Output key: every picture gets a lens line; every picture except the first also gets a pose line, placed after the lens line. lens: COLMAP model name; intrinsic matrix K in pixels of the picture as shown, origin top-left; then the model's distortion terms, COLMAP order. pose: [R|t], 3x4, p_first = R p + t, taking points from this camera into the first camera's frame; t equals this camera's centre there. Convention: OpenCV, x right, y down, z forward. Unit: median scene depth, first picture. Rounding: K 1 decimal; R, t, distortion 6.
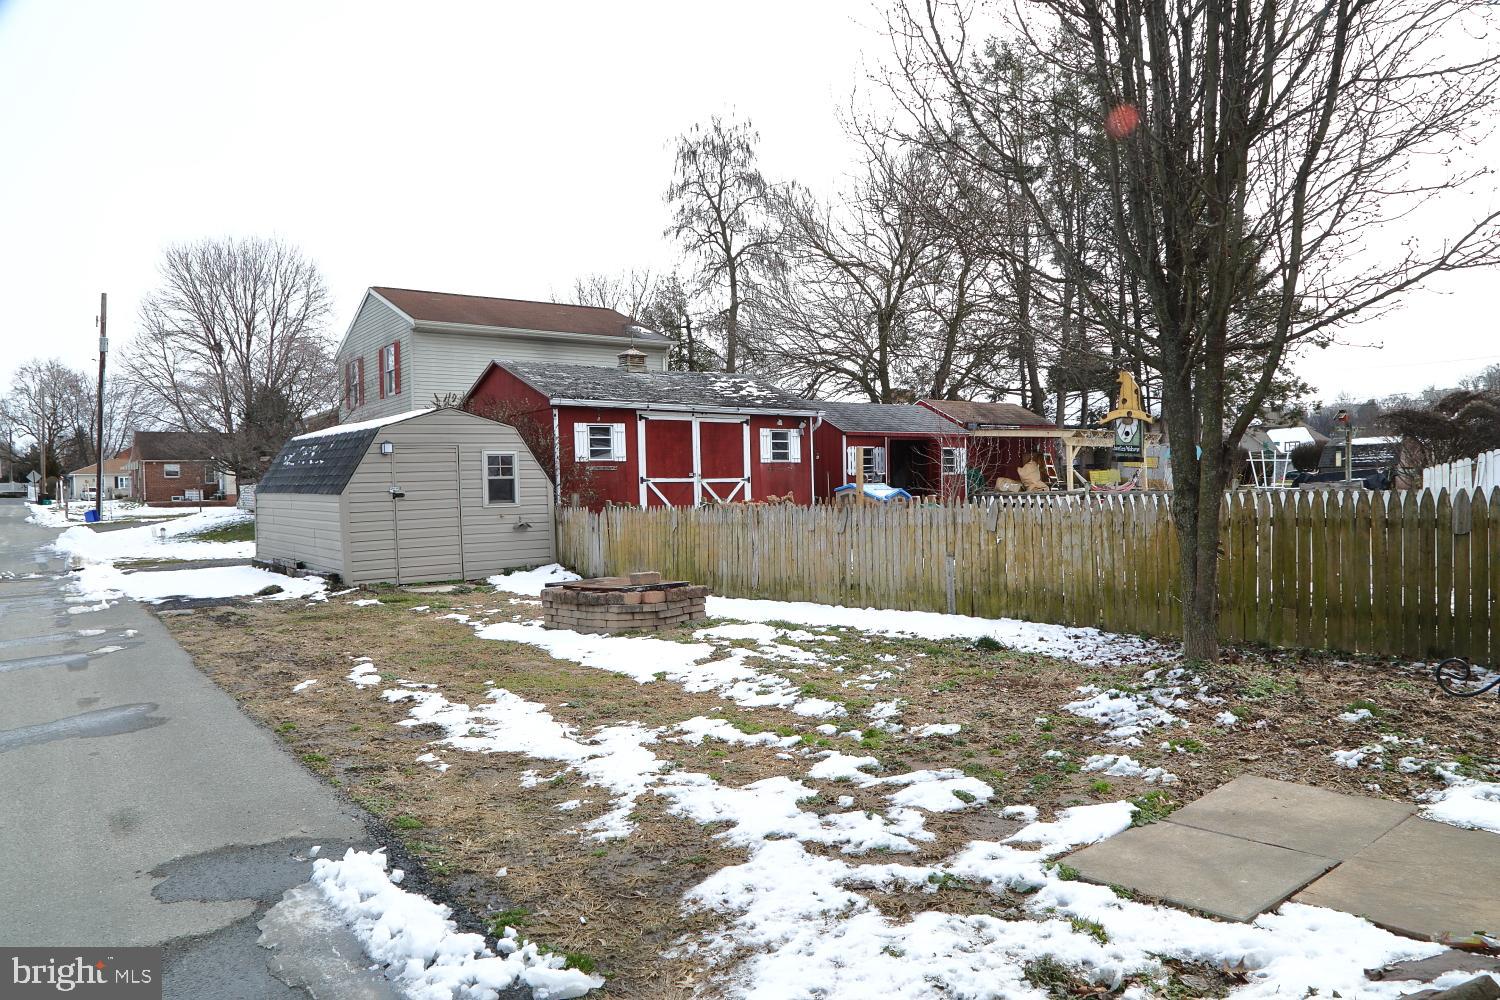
lens RADIAL K [[1030.6, 0, 750.0], [0, 1030.6, 500.0], [0, 0, 1]] dist [-0.106871, 0.054724]
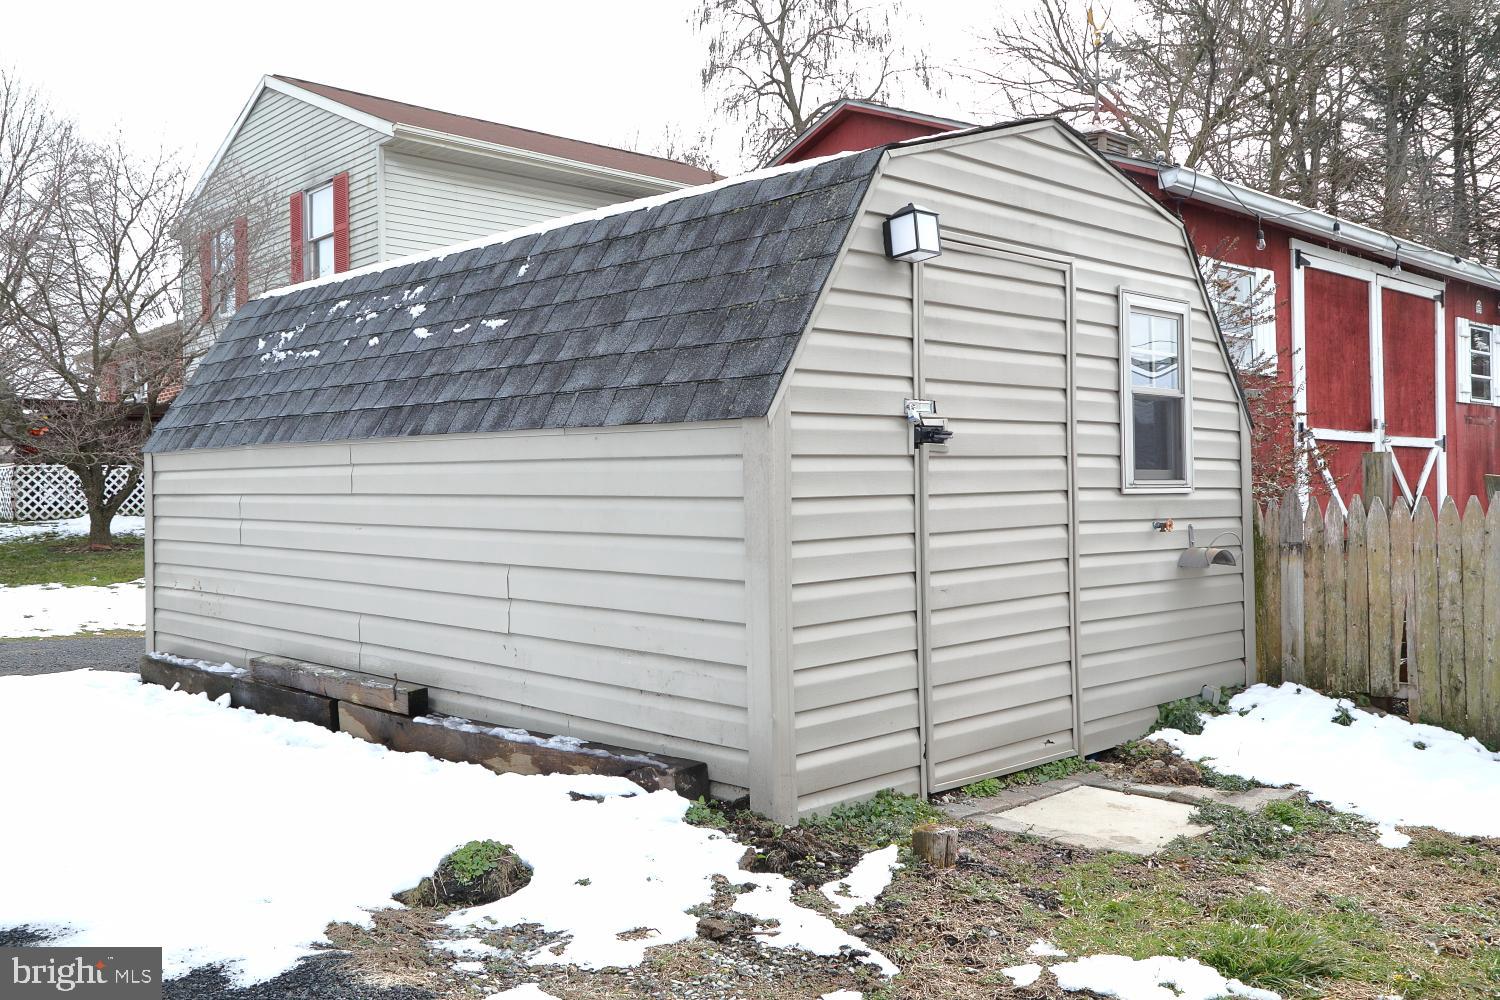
lens RADIAL K [[1323.8, 0, 750.0], [0, 1323.8, 500.0], [0, 0, 1]] dist [-0.000744, 0.000729]
pose [[0.994612, 0.010381, 0.103150, -0.332469], [-0.008787, 0.999835, -0.015896, 0.013206], [-0.103298, 0.014904, 0.994539, 0.538200]]
